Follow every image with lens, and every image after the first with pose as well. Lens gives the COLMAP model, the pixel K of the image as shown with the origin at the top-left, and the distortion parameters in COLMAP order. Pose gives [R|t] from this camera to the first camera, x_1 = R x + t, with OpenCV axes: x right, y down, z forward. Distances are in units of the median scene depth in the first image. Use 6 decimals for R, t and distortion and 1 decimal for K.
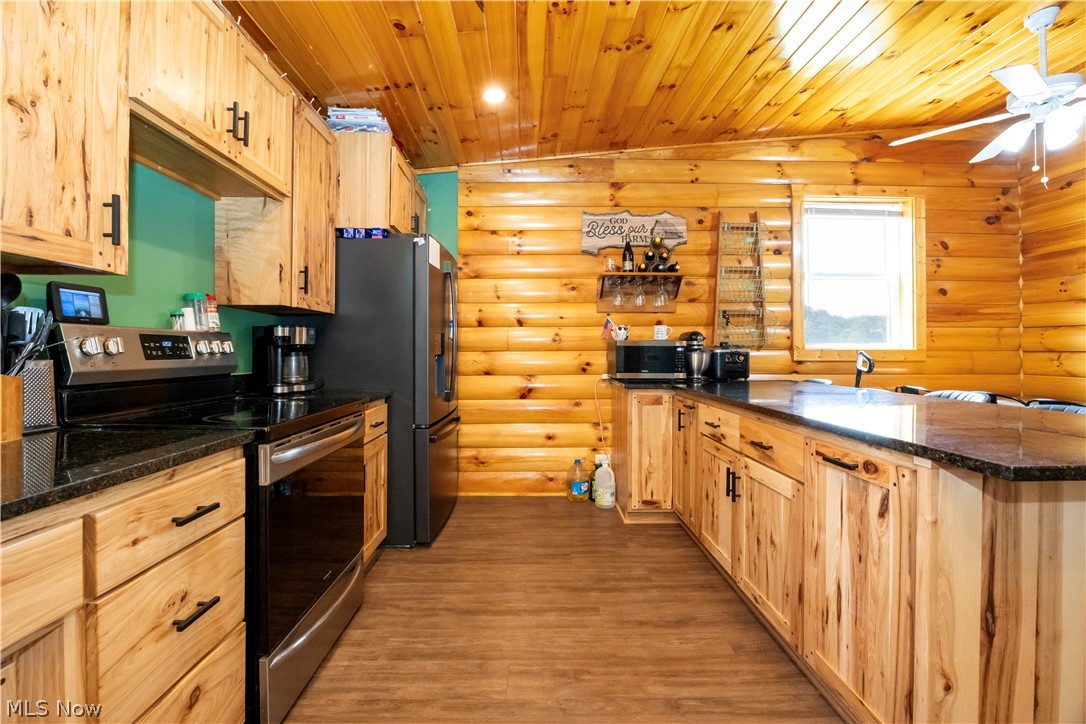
lens RADIAL K [[472.6, 0, 544.5], [0, 472.6, 353.3], [0, 0, 1]] dist [-0.017555, 0.000542]
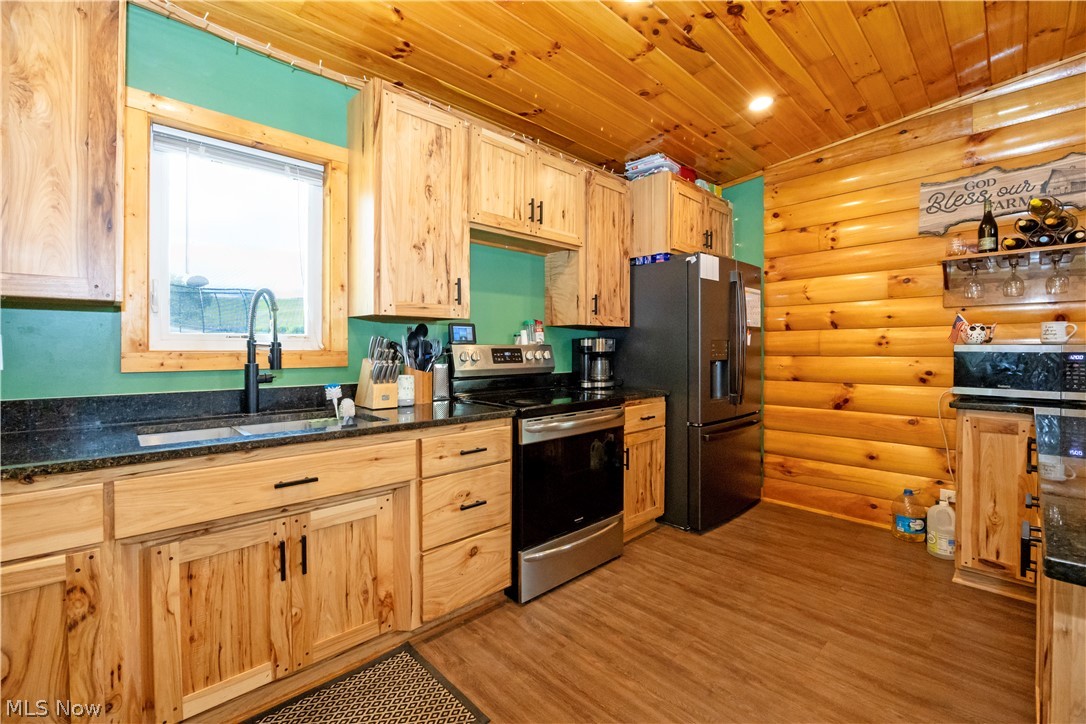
lens RADIAL K [[465.3, 0, 537.2], [0, 465.3, 351.6], [0, 0, 1]] dist [-0.019259, 0.000295]
pose [[0.666242, 0.004019, -0.745725, 0.340612], [-0.001807, 0.999991, 0.003775, -0.023663], [0.745734, -0.001167, 0.666243, -0.012511]]
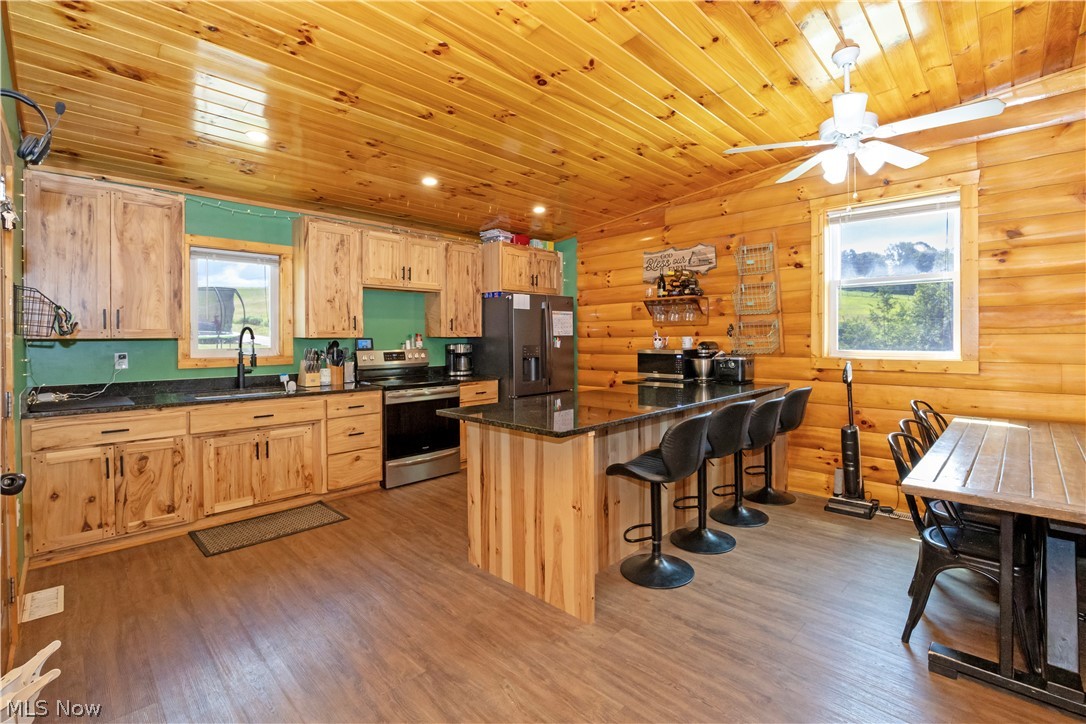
lens RADIAL K [[478.8, 0, 550.1], [0, 478.8, 341.5], [0, 0, 1]] dist [-0.014259, 0.000204]
pose [[0.704537, -0.000834, -0.709666, 1.288965], [0.004144, 0.999987, 0.002939, -0.073686], [0.709655, -0.005012, 0.704532, -0.237913]]
